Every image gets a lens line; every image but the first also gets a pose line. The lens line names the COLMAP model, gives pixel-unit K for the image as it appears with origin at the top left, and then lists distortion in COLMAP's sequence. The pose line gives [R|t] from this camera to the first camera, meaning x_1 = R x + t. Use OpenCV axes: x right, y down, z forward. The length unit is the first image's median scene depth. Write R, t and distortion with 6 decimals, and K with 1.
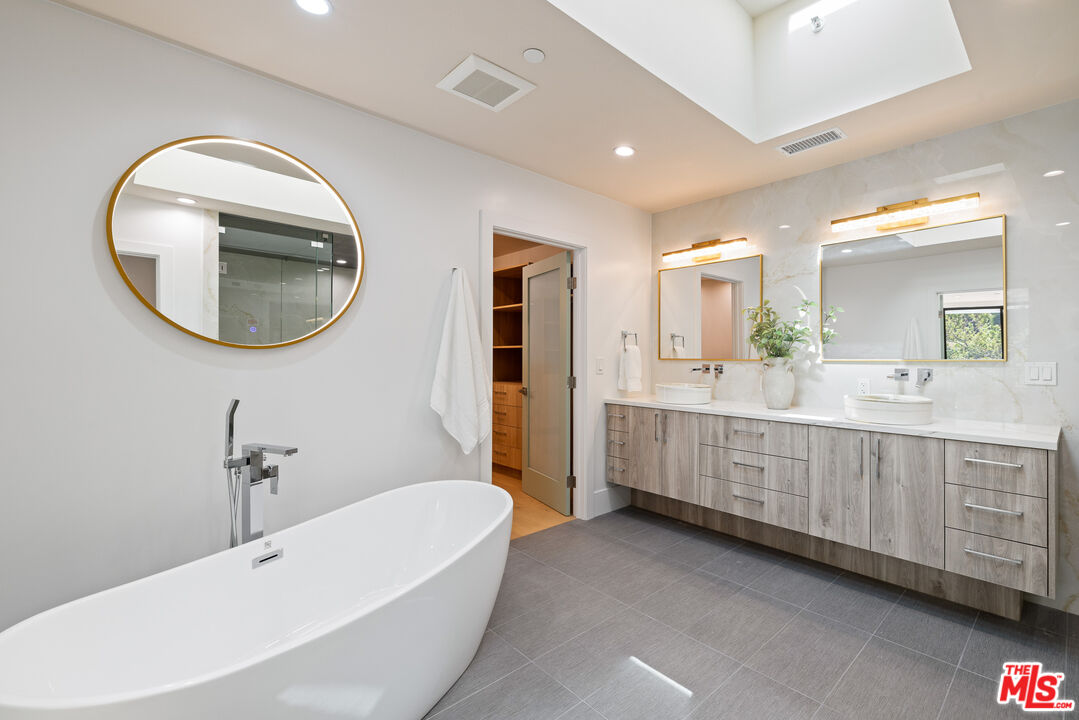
lens RADIAL K [[469.4, 0, 542.1], [0, 469.4, 360.1], [0, 0, 1]] dist [-0.016336, 0.000778]
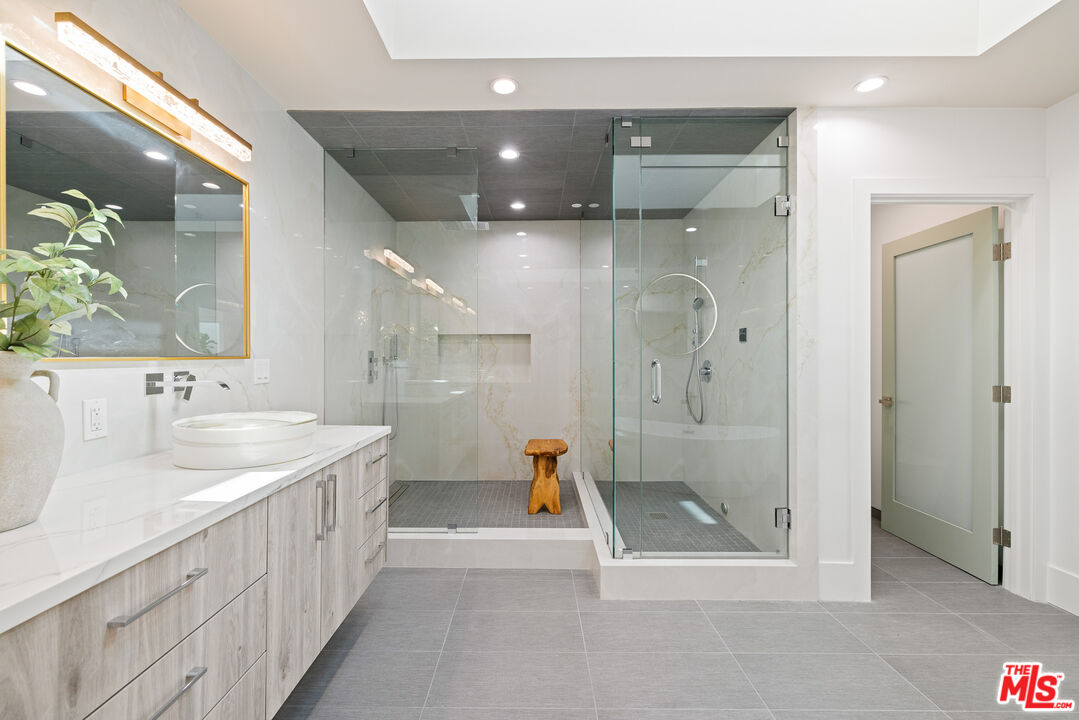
lens RADIAL K [[448.6, 0, 536.4], [0, 448.6, 361.9], [0, 0, 1]] dist [0.006431, 0.000385]
pose [[-0.770896, -0.010078, 0.636882, 0.063863], [0.000343, 0.999868, 0.016238, -0.003149], [-0.636961, 0.012736, -0.770790, 1.021217]]
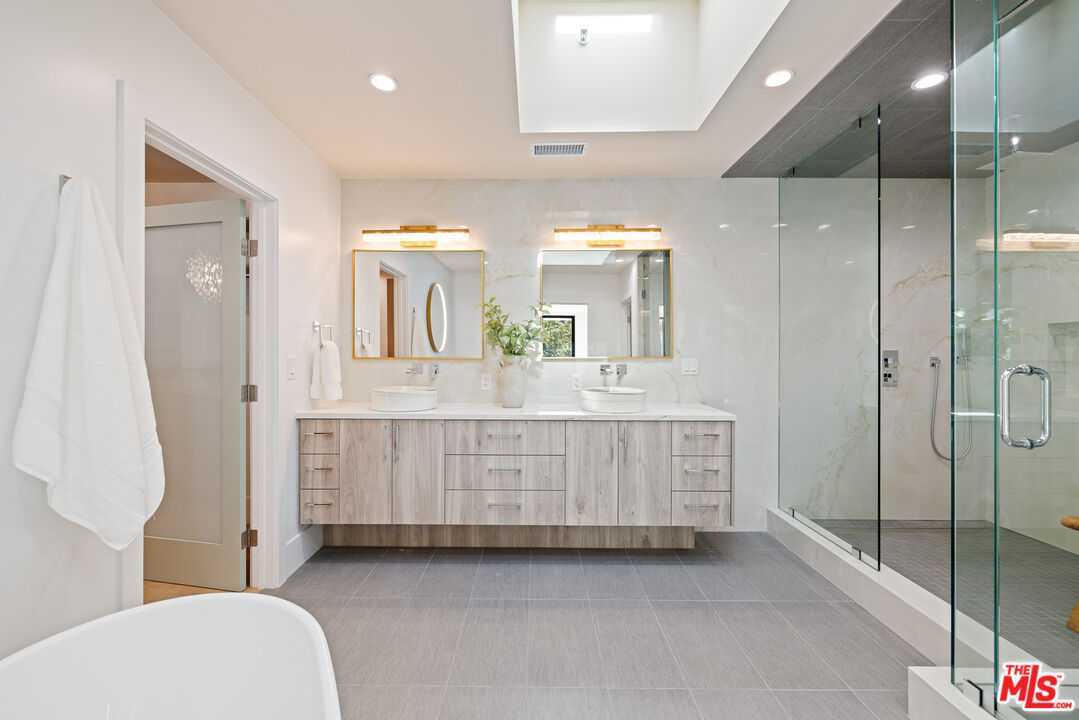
lens RADIAL K [[469.4, 0, 531.4], [0, 469.4, 359.4], [0, 0, 1]] dist [-0.016336, 0.000778]
pose [[0.660599, -0.009959, 0.750673, -0.226965], [0.008079, 0.999948, 0.006156, -0.004031], [-0.750696, 0.001998, 0.660645, 0.317523]]
